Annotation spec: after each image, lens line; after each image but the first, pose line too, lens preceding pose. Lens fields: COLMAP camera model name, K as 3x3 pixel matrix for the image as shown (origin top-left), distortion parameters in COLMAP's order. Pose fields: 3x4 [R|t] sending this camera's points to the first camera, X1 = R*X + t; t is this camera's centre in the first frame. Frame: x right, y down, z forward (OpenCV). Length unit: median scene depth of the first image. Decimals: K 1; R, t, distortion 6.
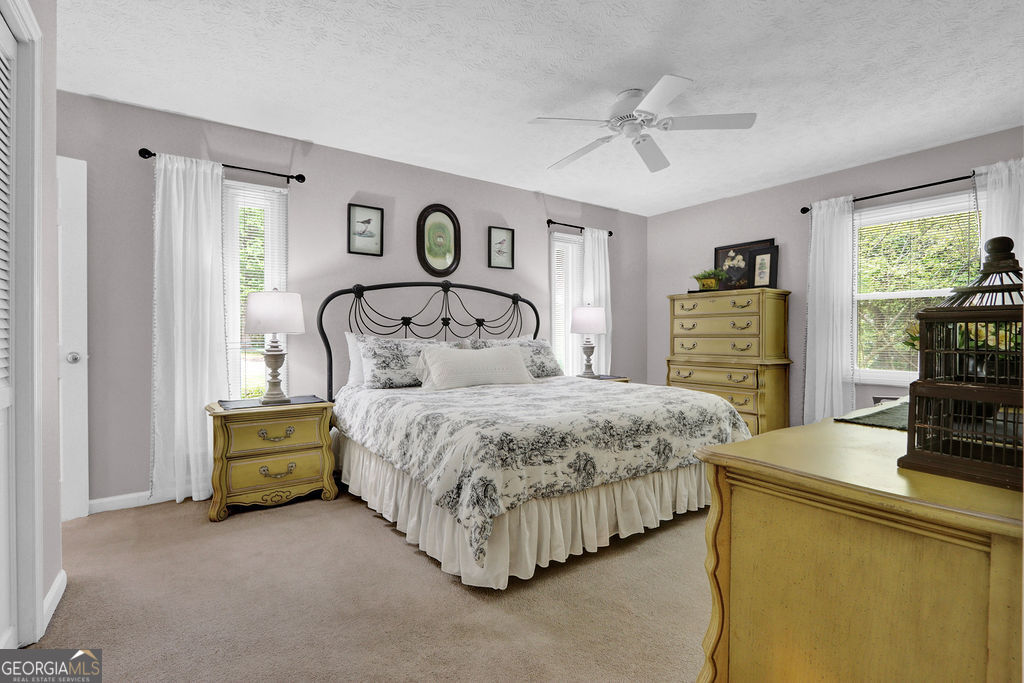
lens RADIAL K [[483.1, 0, 503.5], [0, 483.1, 339.6], [0, 0, 1]] dist [-0.001741, 0.000589]
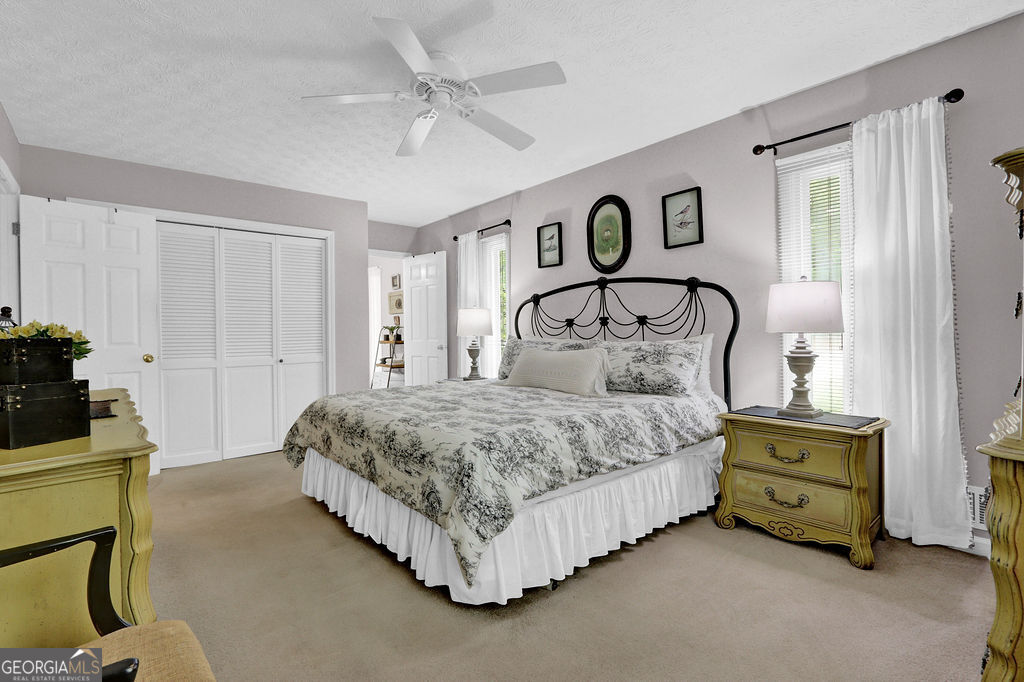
lens RADIAL K [[479.8, 0, 512.0], [0, 479.8, 341.0], [0, 0, 1]] dist [-0.001507, -0.000106]
pose [[0.092477, 0.008539, -0.995678, 0.693522], [-0.004614, 0.999956, 0.008148, -0.005542], [0.995704, 0.003841, 0.092513, 0.655030]]
